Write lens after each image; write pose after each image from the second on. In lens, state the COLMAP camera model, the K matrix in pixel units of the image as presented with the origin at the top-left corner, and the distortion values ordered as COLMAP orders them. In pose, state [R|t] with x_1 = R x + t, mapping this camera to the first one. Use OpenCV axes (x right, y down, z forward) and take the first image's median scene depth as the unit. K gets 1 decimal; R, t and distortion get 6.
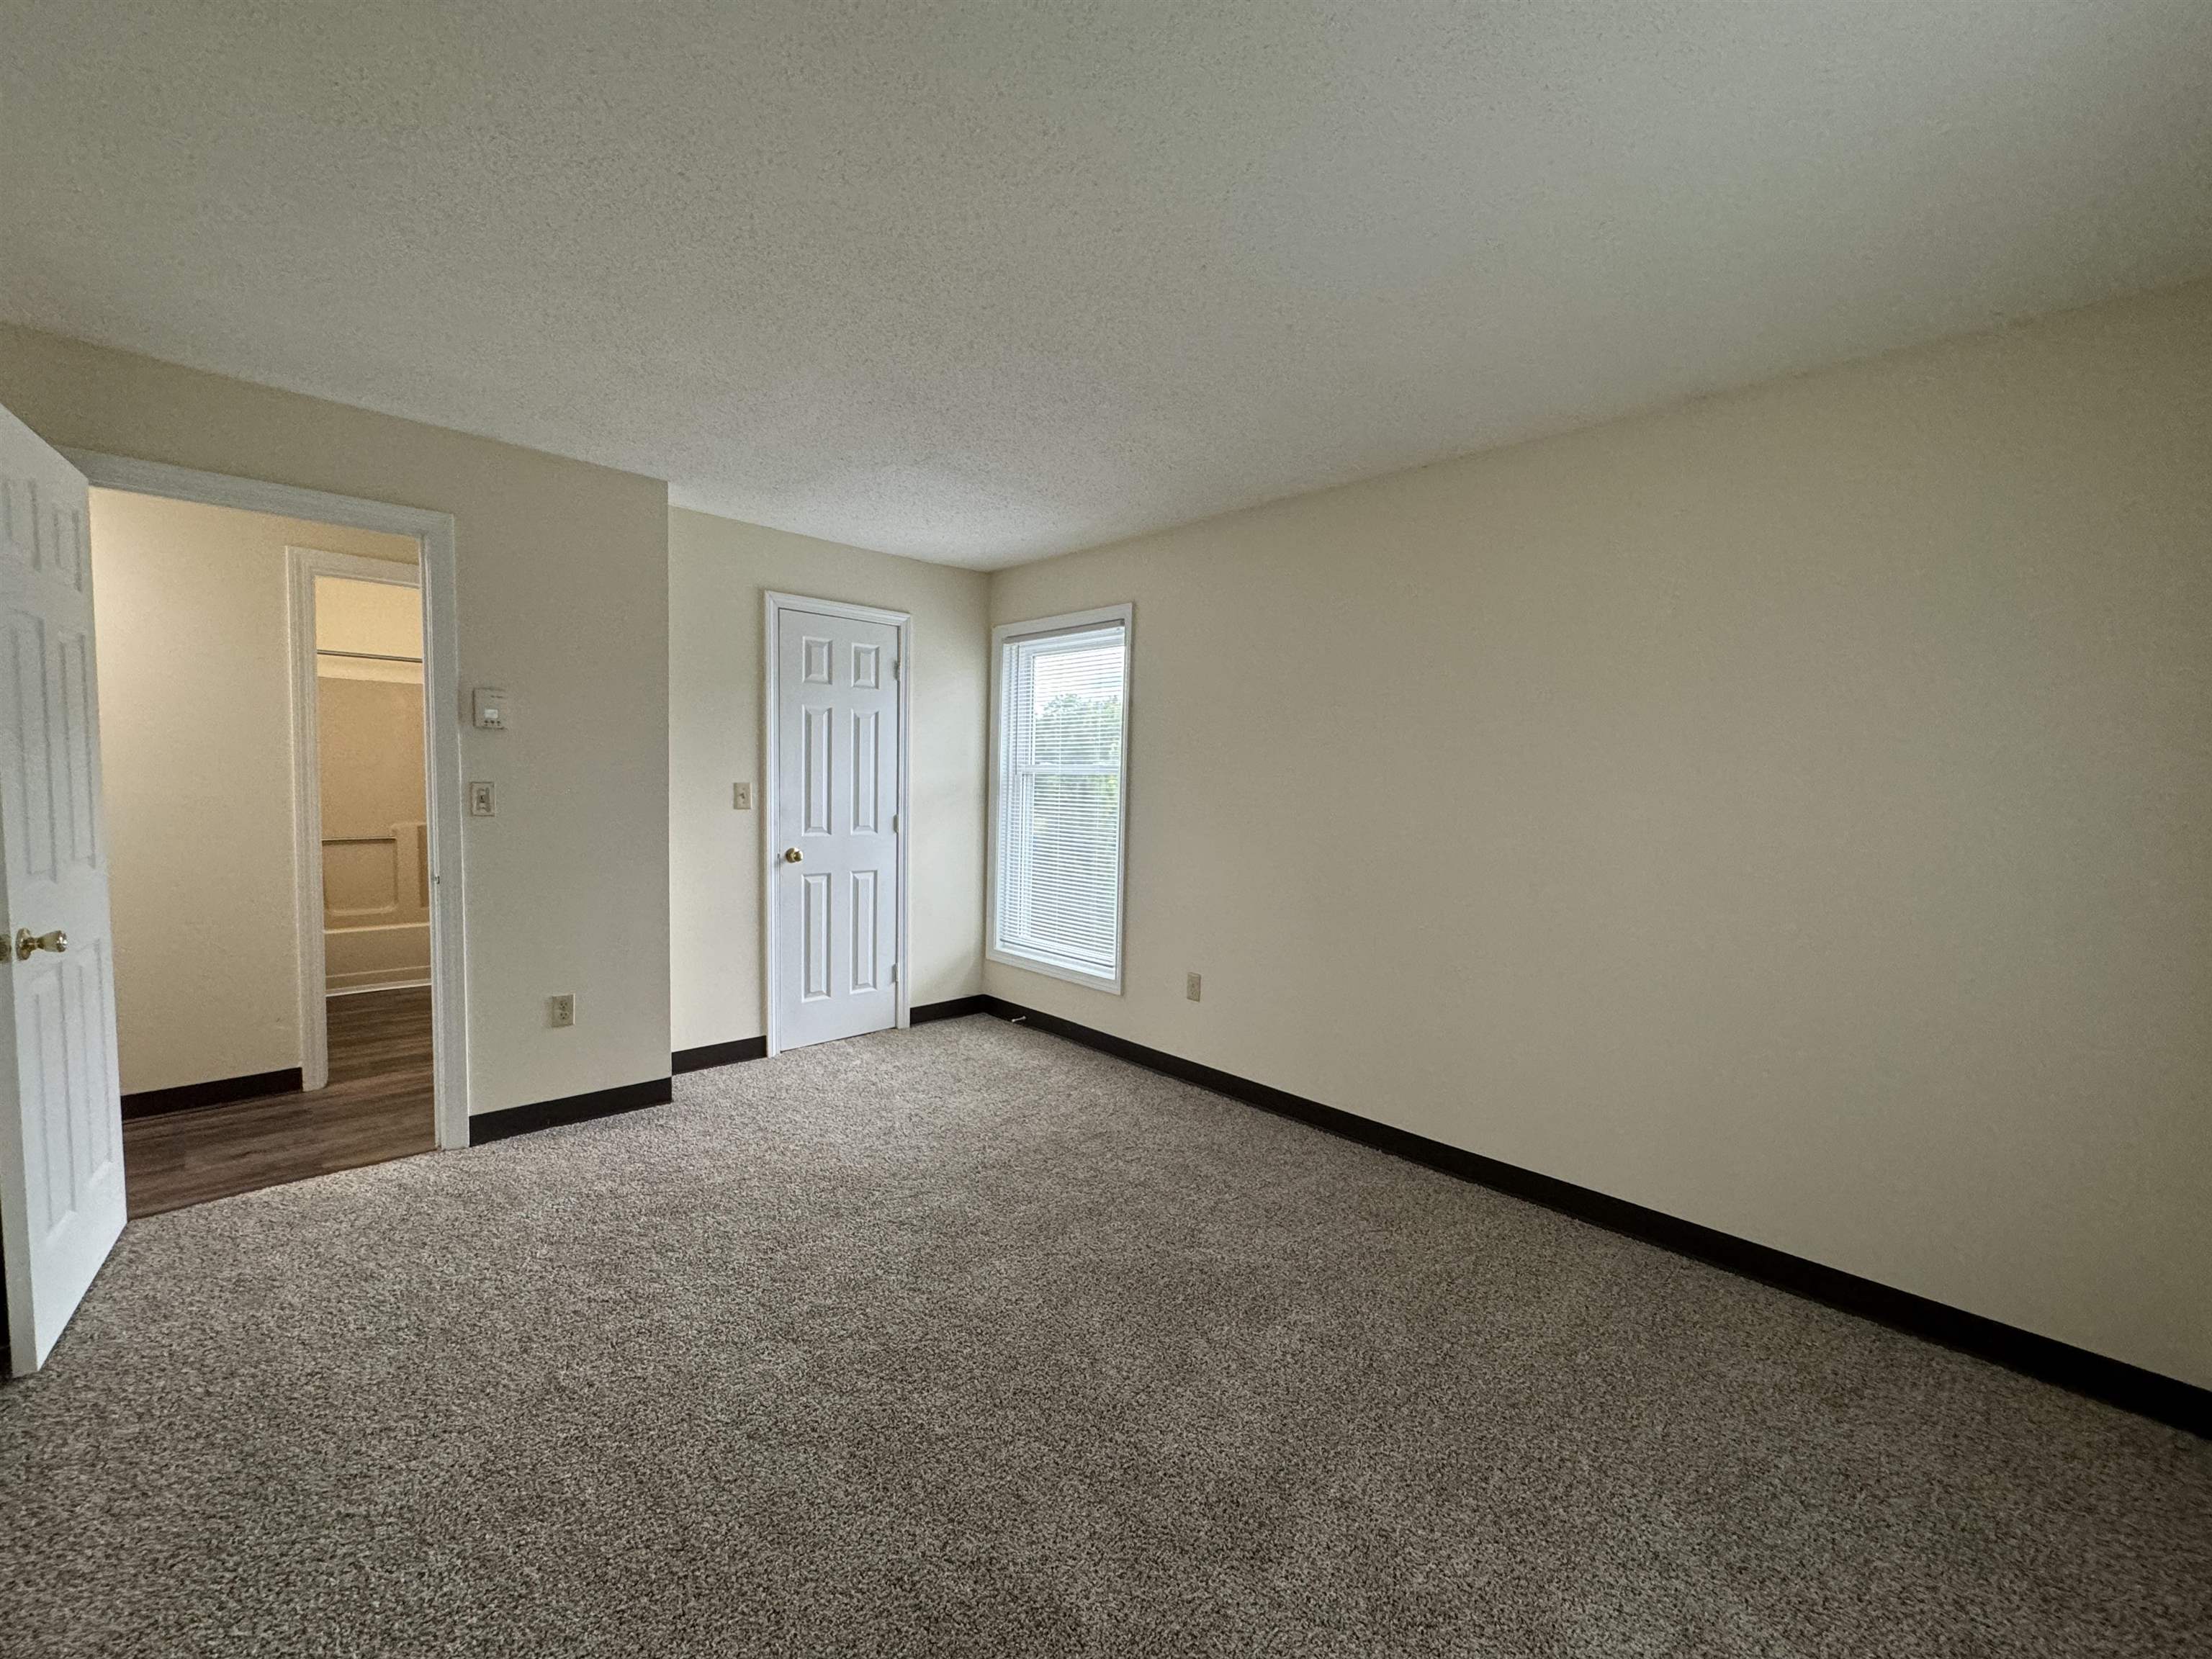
lens RADIAL K [[881.5, 0, 1113.5], [0, 881.5, 831.3], [0, 0, 1]] dist [-0.002131, 0.000422]
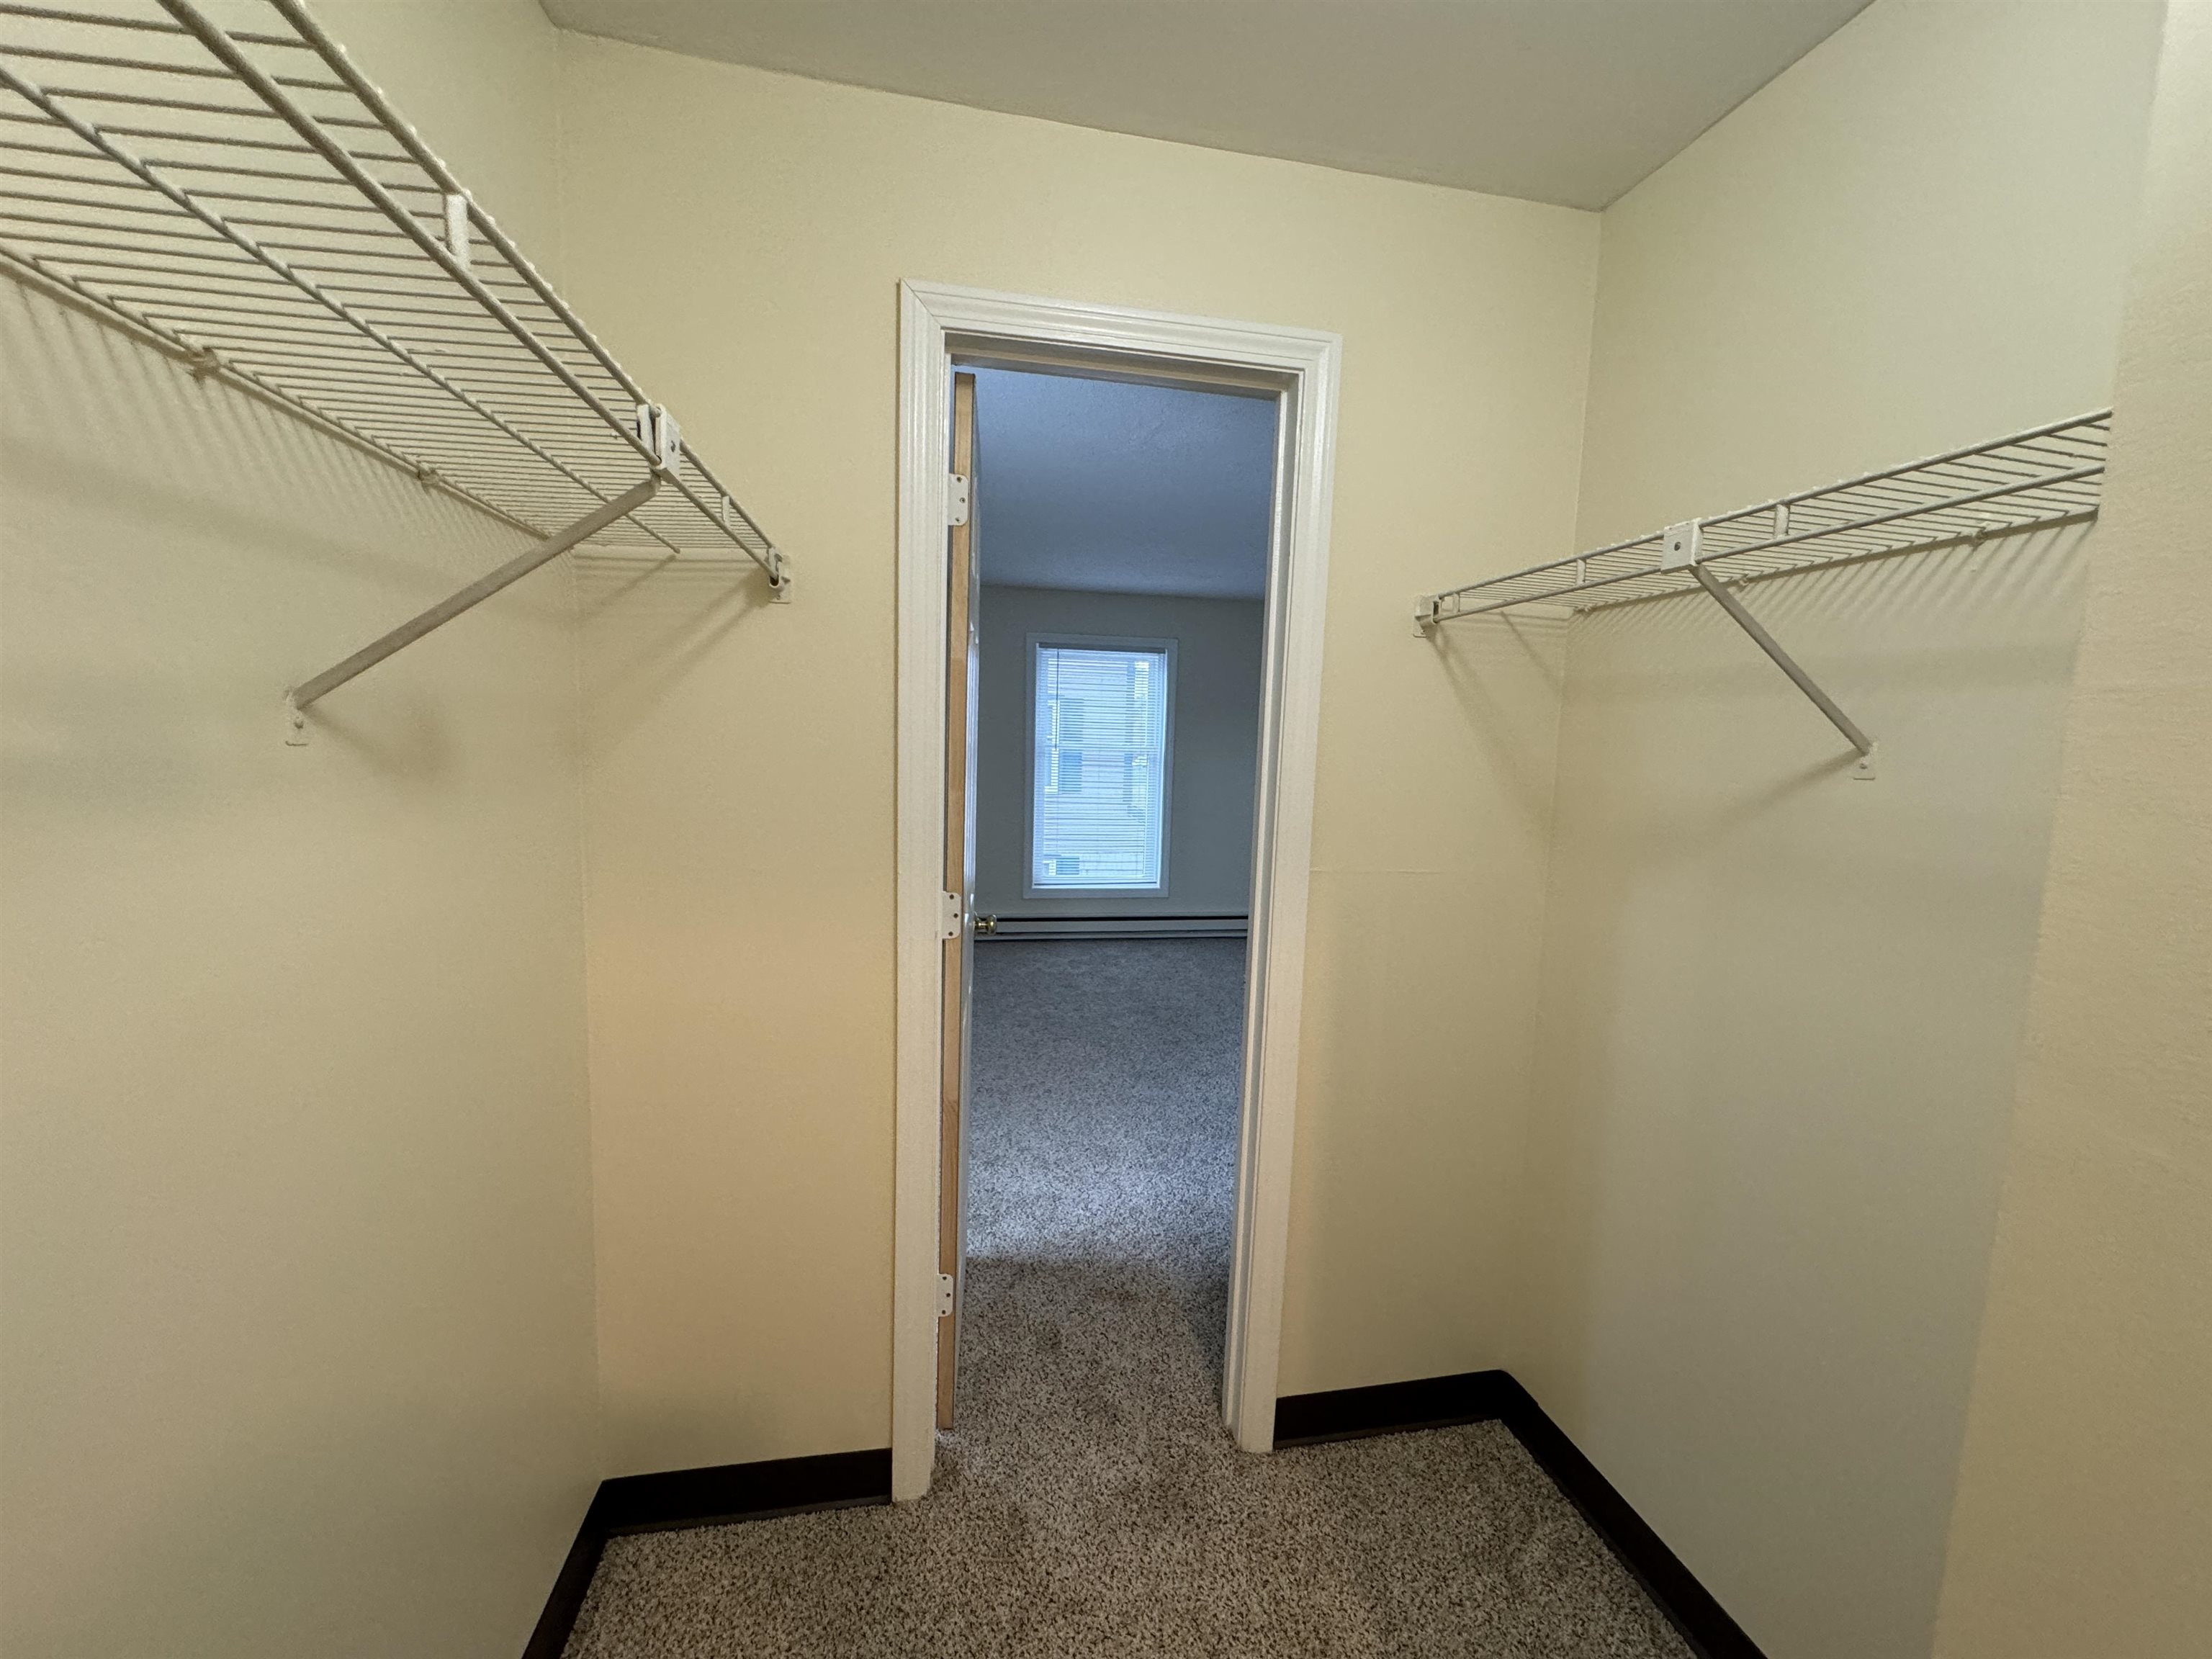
lens RADIAL K [[881.5, 0, 1102.4], [0, 881.5, 826.5], [0, 0, 1]] dist [-0.002131, 0.000422]
pose [[-0.826605, -0.108204, 0.552283, -0.575415], [-0.018952, 0.986138, 0.164840, -0.124995], [-0.562464, 0.125791, -0.817197, 1.440407]]
